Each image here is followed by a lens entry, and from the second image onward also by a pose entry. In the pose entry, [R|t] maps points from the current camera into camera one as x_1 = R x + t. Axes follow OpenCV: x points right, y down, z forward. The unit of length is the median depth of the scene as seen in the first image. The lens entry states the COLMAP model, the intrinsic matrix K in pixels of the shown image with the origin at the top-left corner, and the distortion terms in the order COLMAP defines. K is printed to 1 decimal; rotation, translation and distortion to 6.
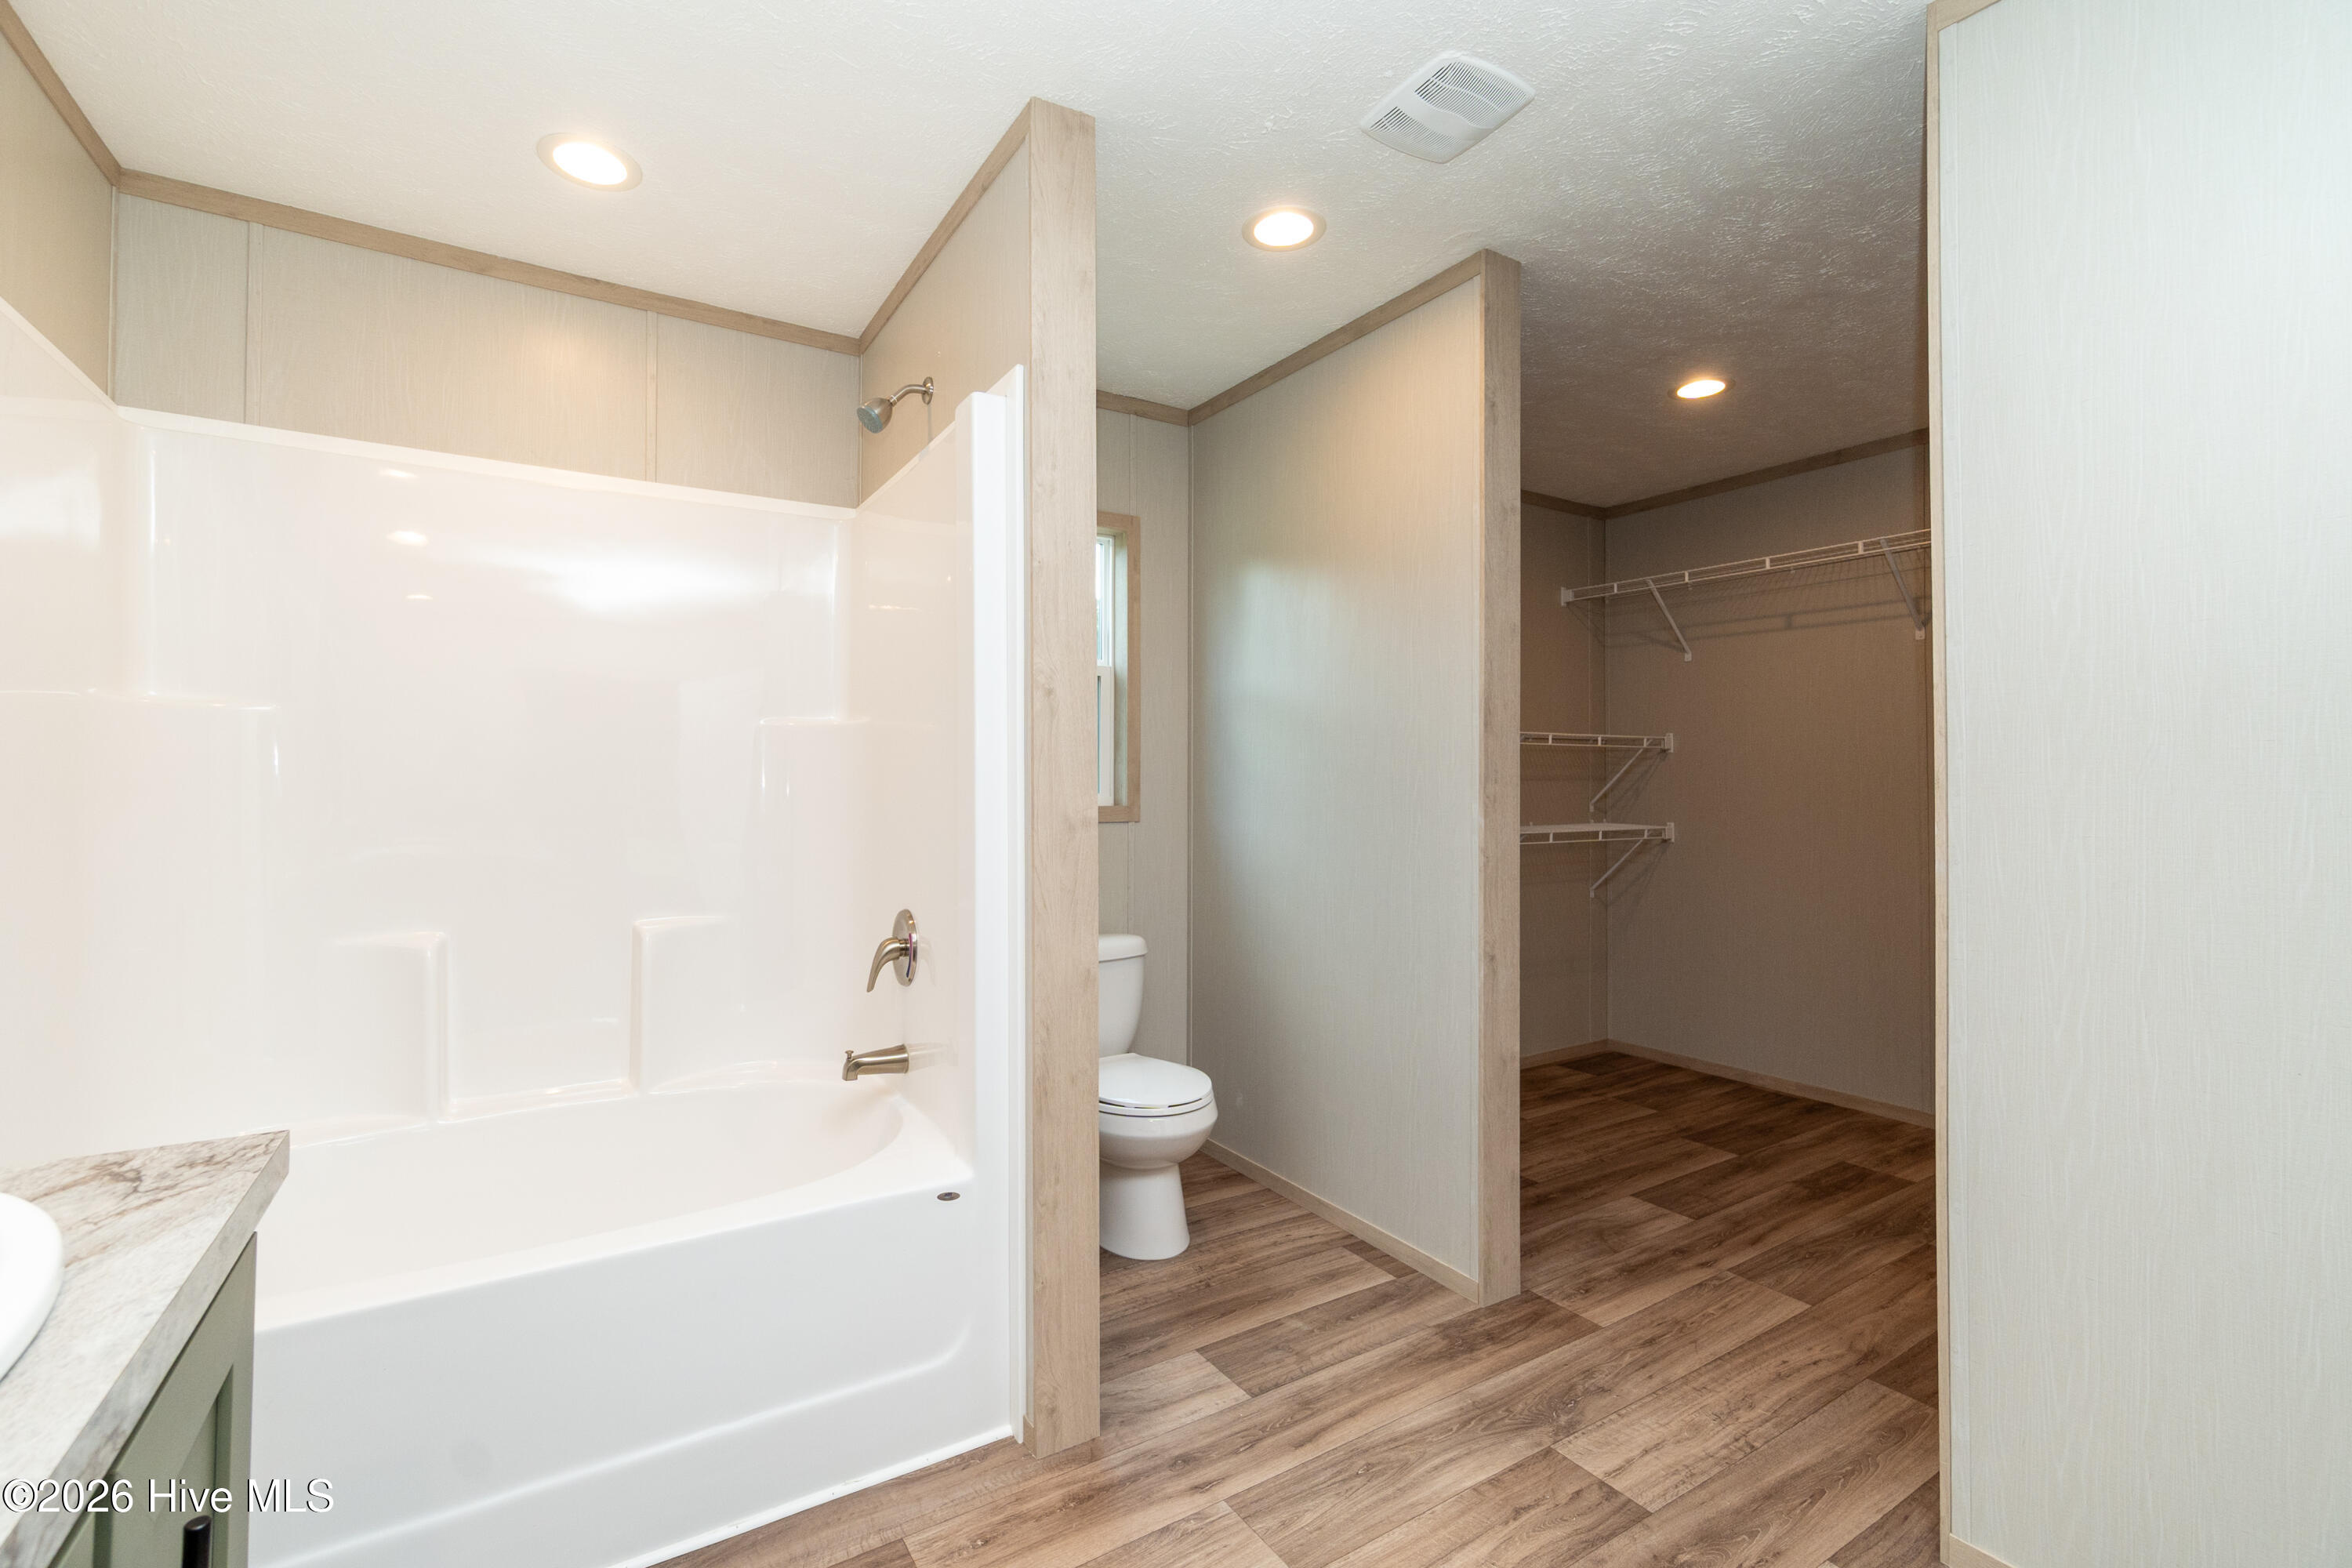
lens RADIAL K [[1026.0, 0, 1175.9], [0, 1026.0, 769.4], [0, 0, 1]] dist [-0.012591, 0.007054]
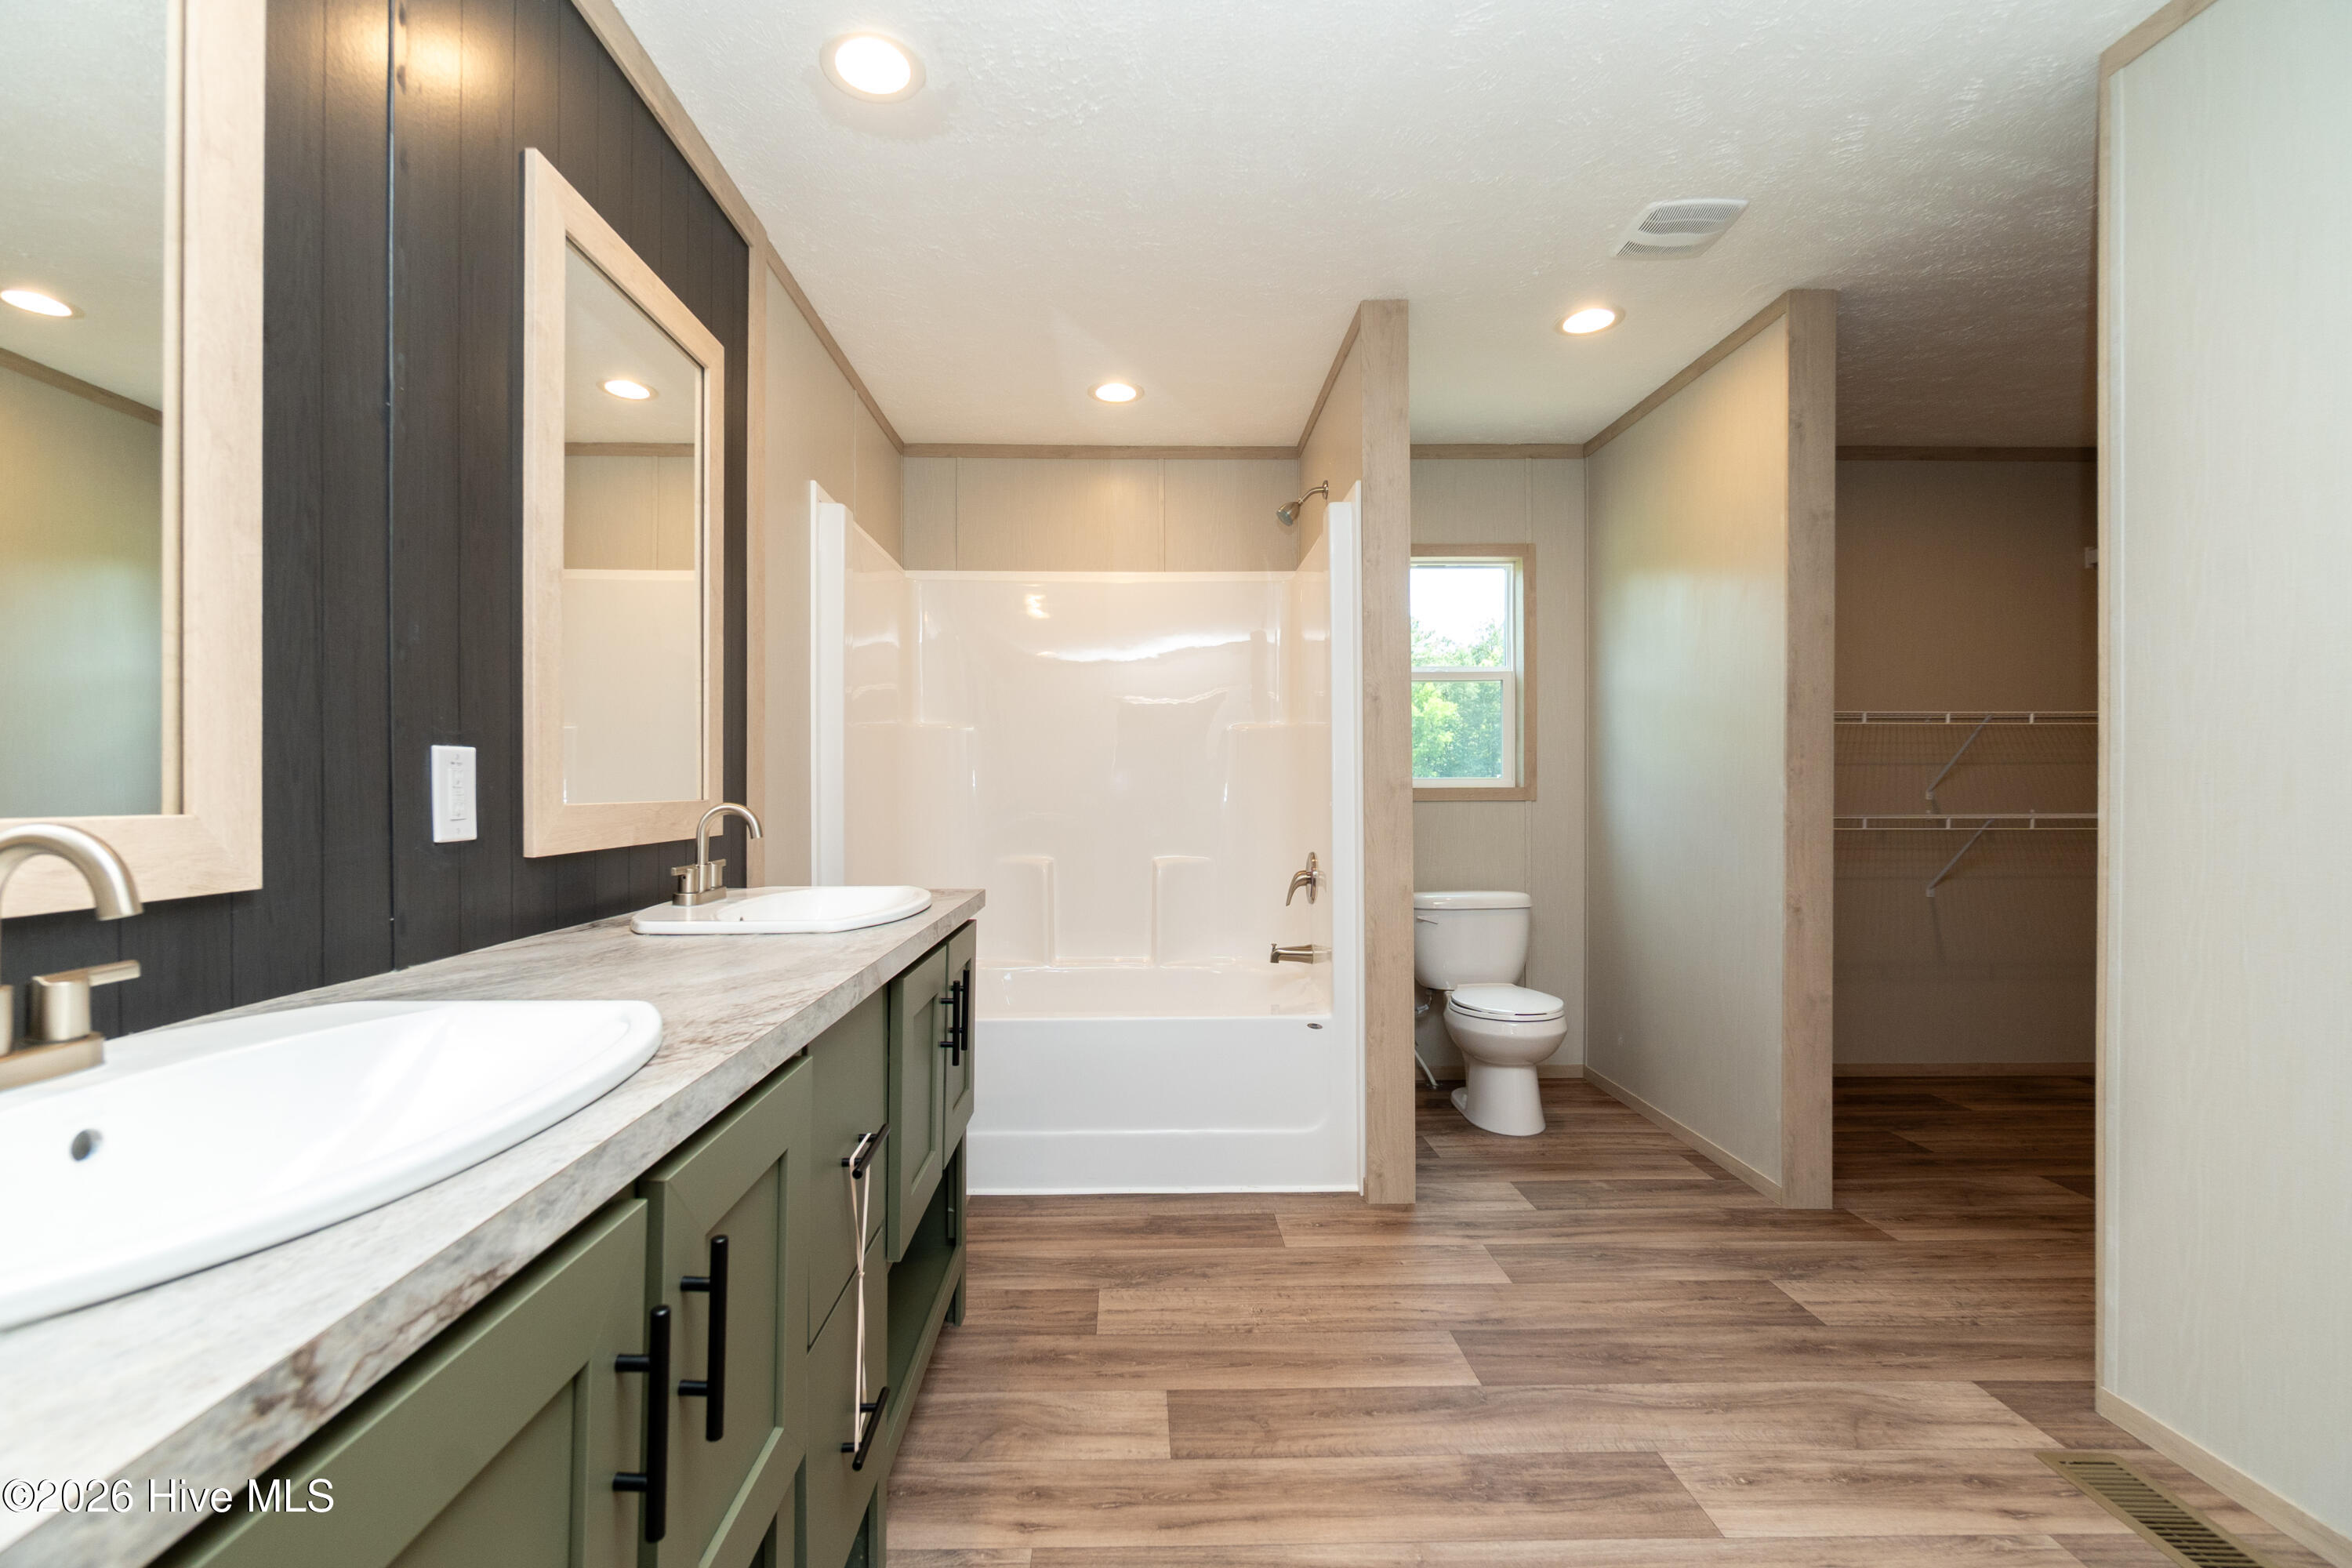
lens RADIAL K [[1026.0, 0, 1175.9], [0, 1026.0, 769.4], [0, 0, 1]] dist [-0.012591, 0.007054]
pose [[0.868210, -0.015544, -0.495953, 0.295018], [0.012546, 0.999877, -0.009374, 0.031044], [0.496038, 0.001917, 0.868299, -0.363961]]
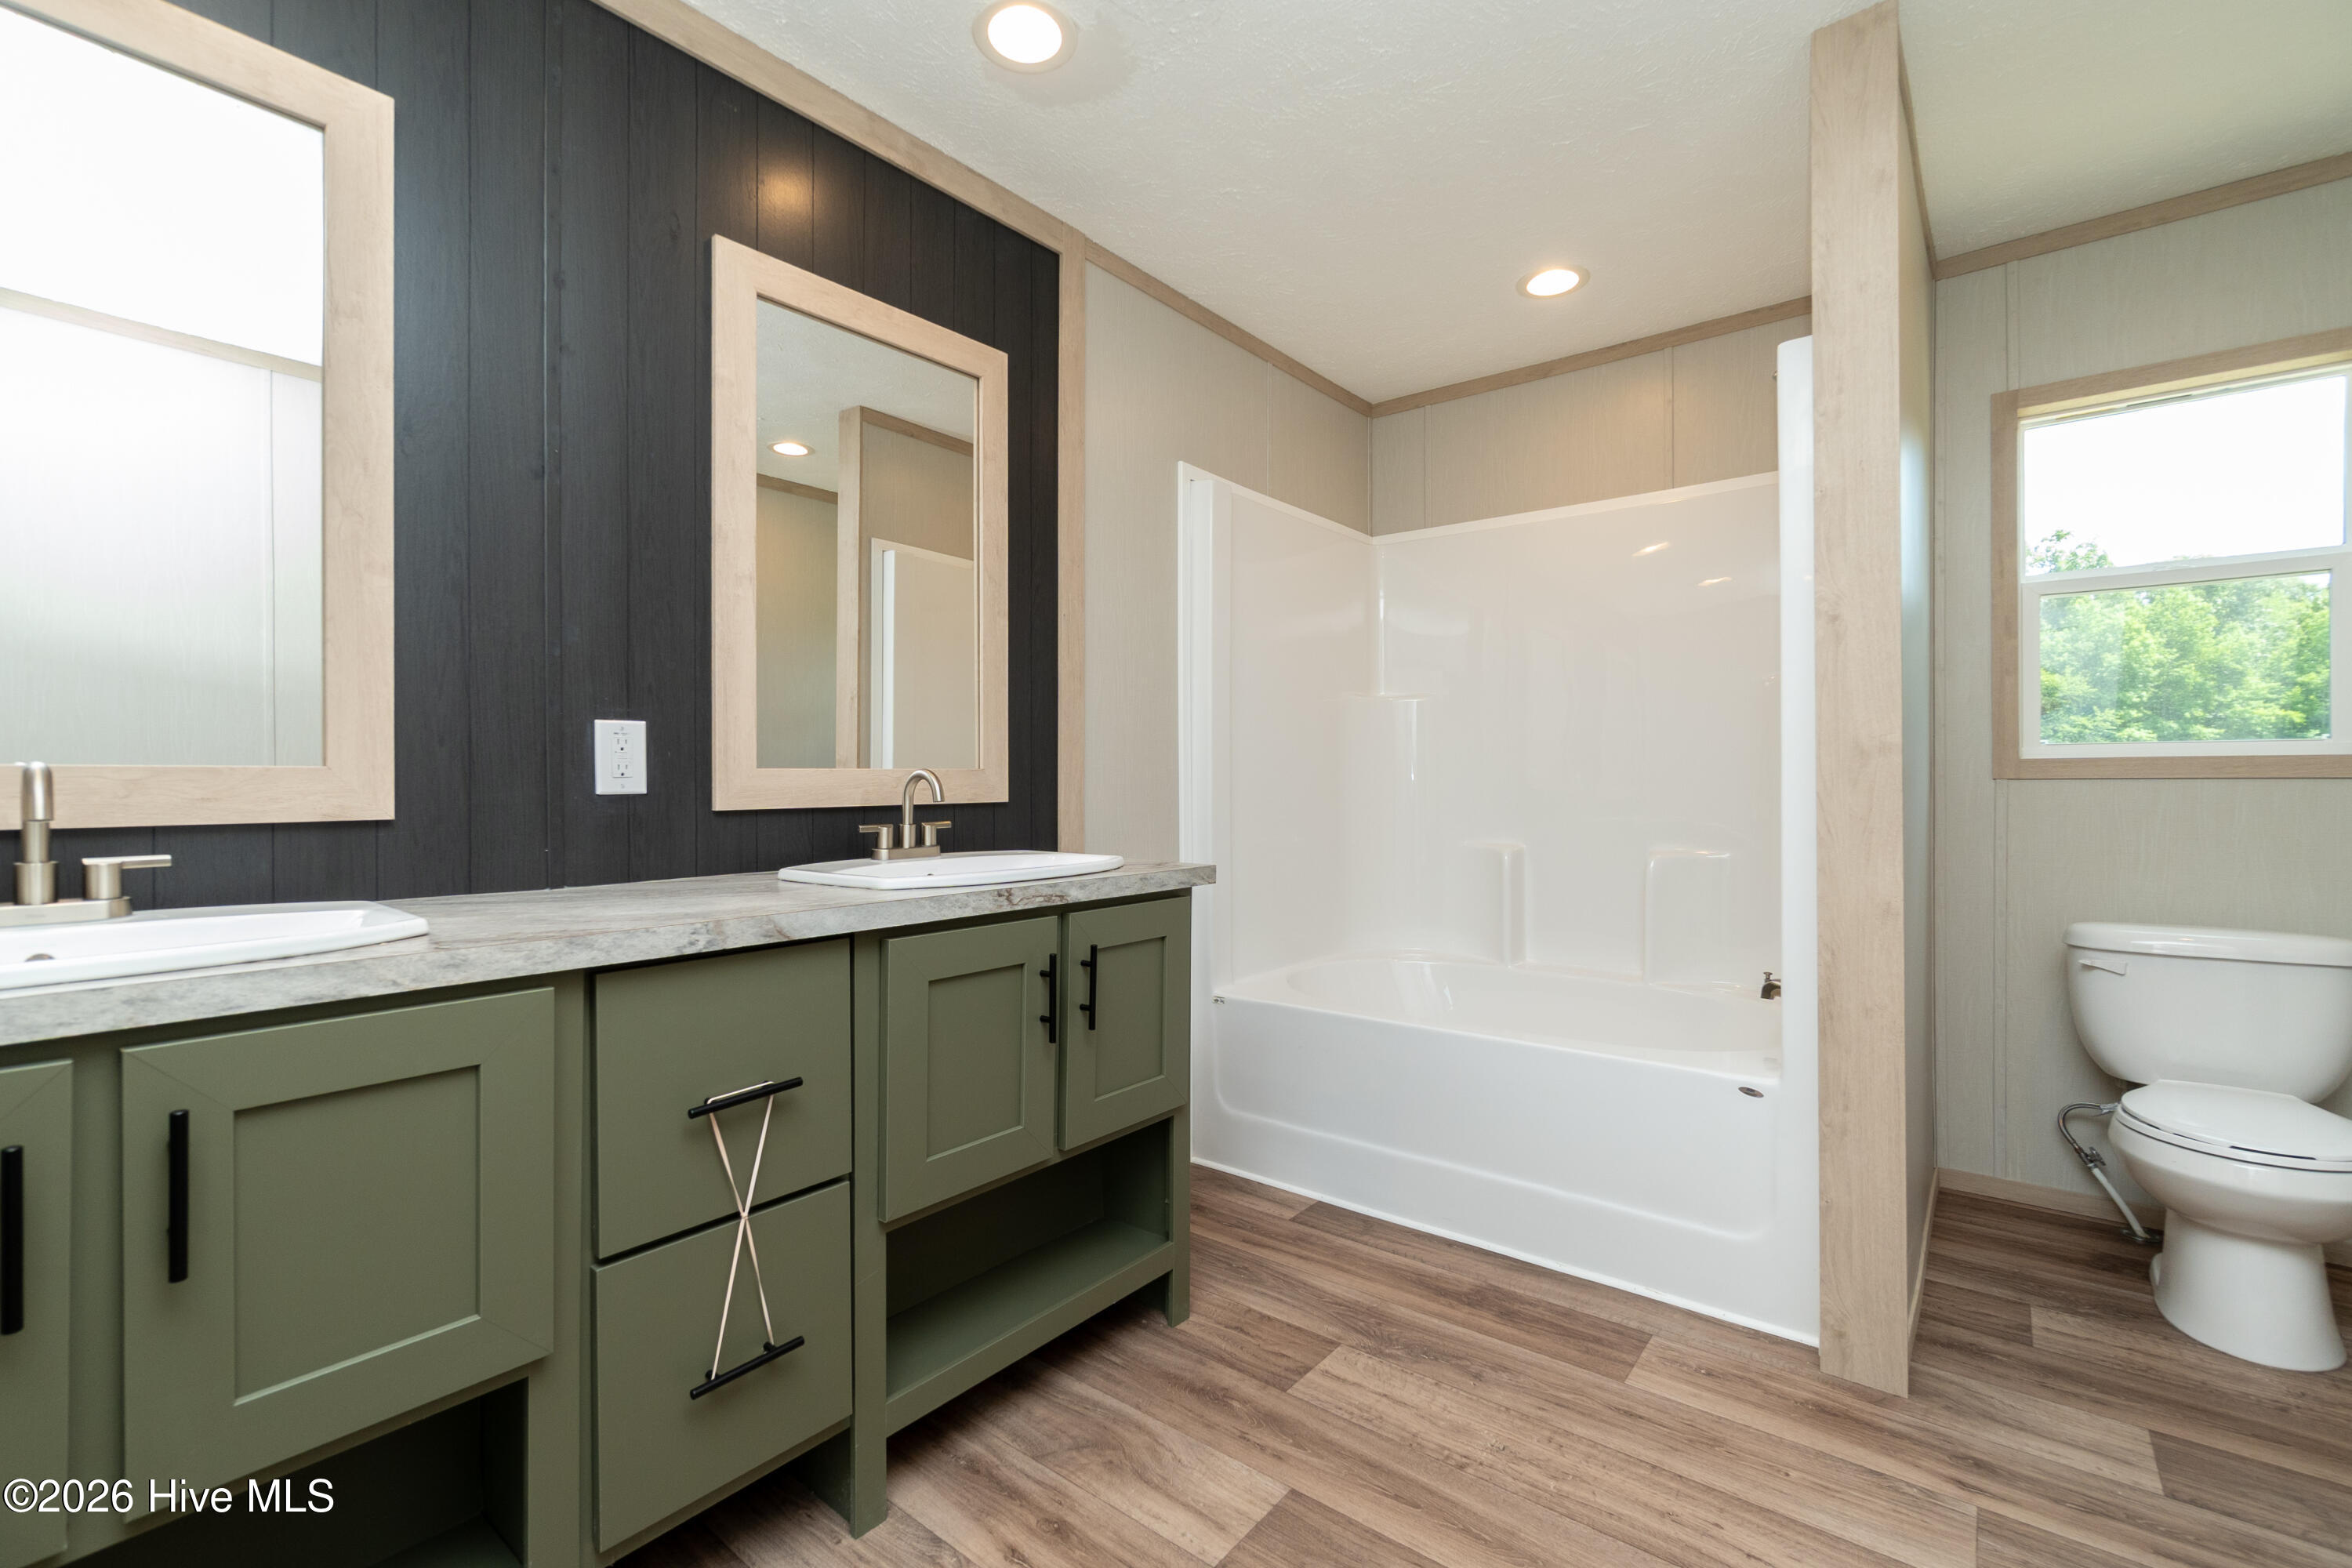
lens RADIAL K [[1026.0, 0, 1175.9], [0, 1026.0, 769.4], [0, 0, 1]] dist [-0.012591, 0.007054]
pose [[0.338117, -0.011787, -0.941030, 0.477232], [0.017169, 0.999832, -0.006355, 0.053749], [0.940948, -0.014008, 0.338262, 0.043881]]
